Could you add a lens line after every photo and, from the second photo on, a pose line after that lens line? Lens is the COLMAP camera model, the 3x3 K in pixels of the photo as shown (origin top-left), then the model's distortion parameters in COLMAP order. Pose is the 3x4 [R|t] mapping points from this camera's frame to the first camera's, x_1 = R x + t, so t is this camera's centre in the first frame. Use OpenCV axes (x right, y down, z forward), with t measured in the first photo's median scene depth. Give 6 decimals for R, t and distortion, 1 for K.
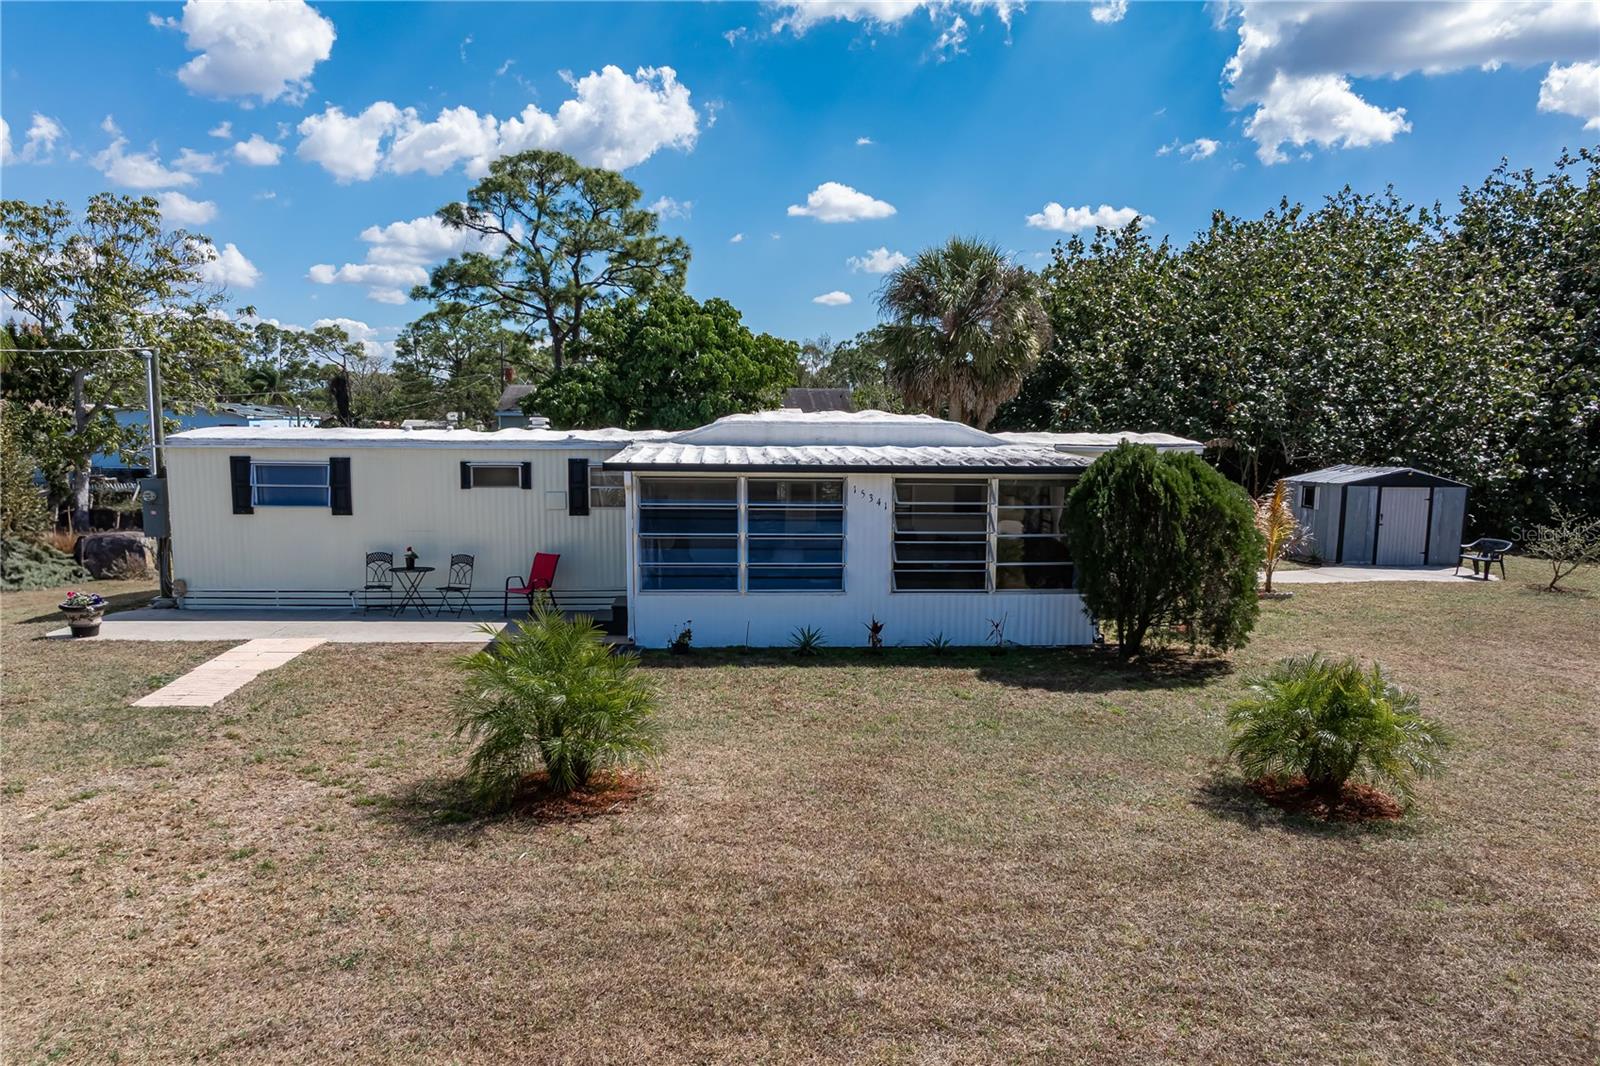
lens RADIAL K [[1152.6, 0, 795.9], [0, 1152.6, 550.2], [0, 0, 1]] dist [-0.010413, -0.002691]
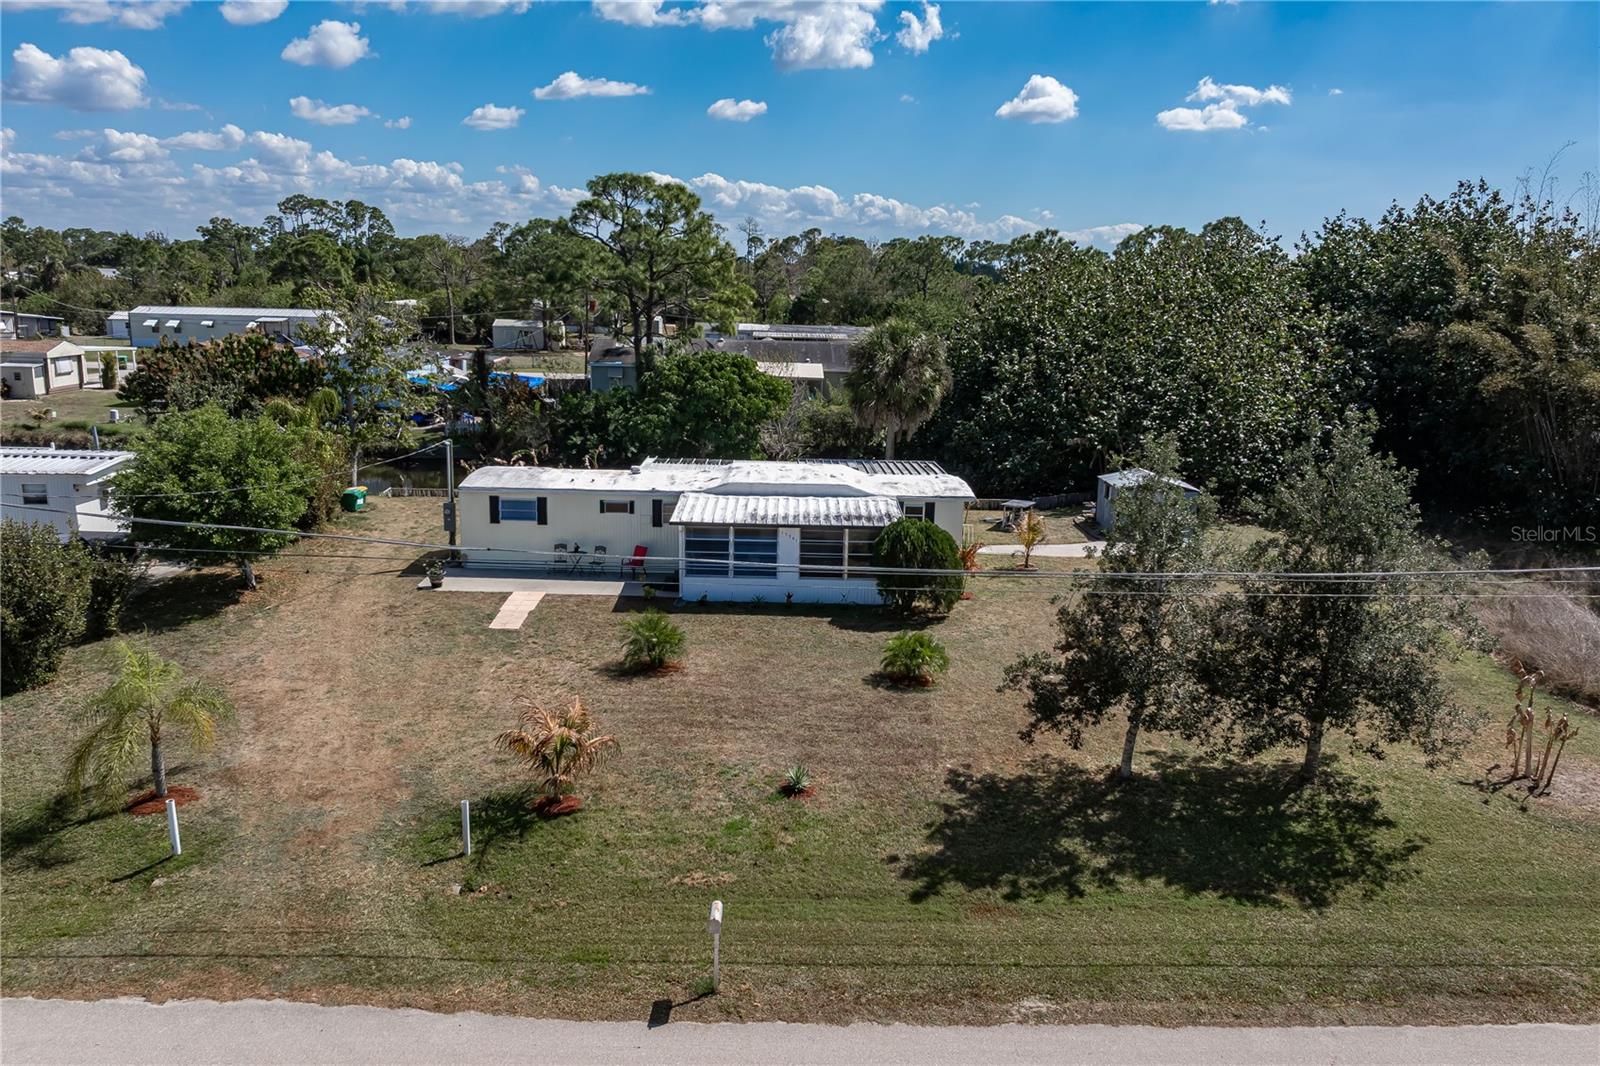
lens RADIAL K [[1152.6, 0, 800.1], [0, 1152.6, 521.8], [0, 0, 1]] dist [-0.010413, -0.002691]
pose [[0.998339, 0.026401, -0.051203, 0.192871], [-0.021322, 0.995026, 0.097310, -0.282063], [0.053517, -0.096056, 0.993936, -1.162755]]
